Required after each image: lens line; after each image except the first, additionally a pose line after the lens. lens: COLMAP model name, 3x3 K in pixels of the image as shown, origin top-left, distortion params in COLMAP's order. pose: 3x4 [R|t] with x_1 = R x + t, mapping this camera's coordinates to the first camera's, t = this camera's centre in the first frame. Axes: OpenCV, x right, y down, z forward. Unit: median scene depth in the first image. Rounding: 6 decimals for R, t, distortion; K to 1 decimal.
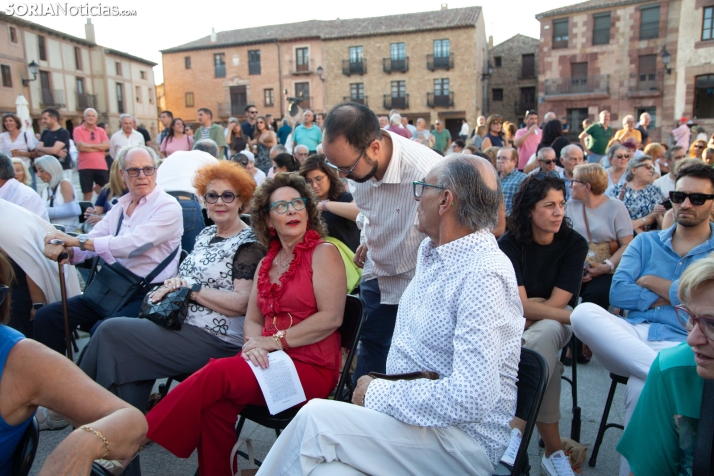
lens RADIAL K [[612.0, 0, 359.9], [0, 612.0, 240.7], [0, 0, 1]] dist [-0.038469, 0.062824]
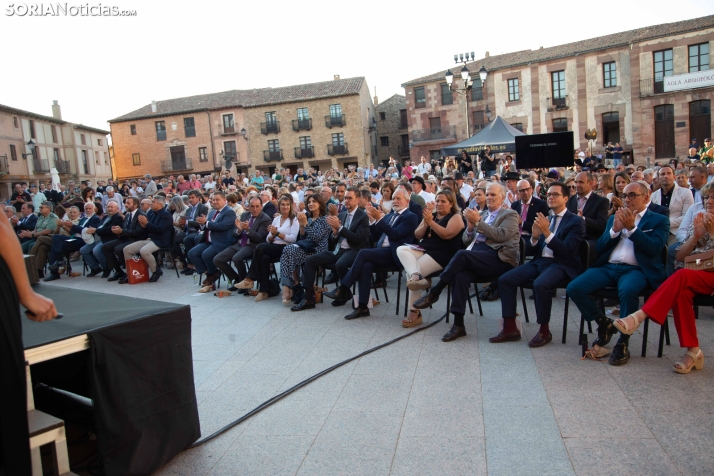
lens RADIAL K [[606.3, 0, 358.4], [0, 606.3, 240.2], [0, 0, 1]] dist [-0.039233, 0.074123]
pose [[0.989675, -0.073602, 0.122985, 0.000543], [0.081566, 0.994798, -0.061022, 0.047390], [-0.117854, 0.070423, 0.990531, -0.283055]]
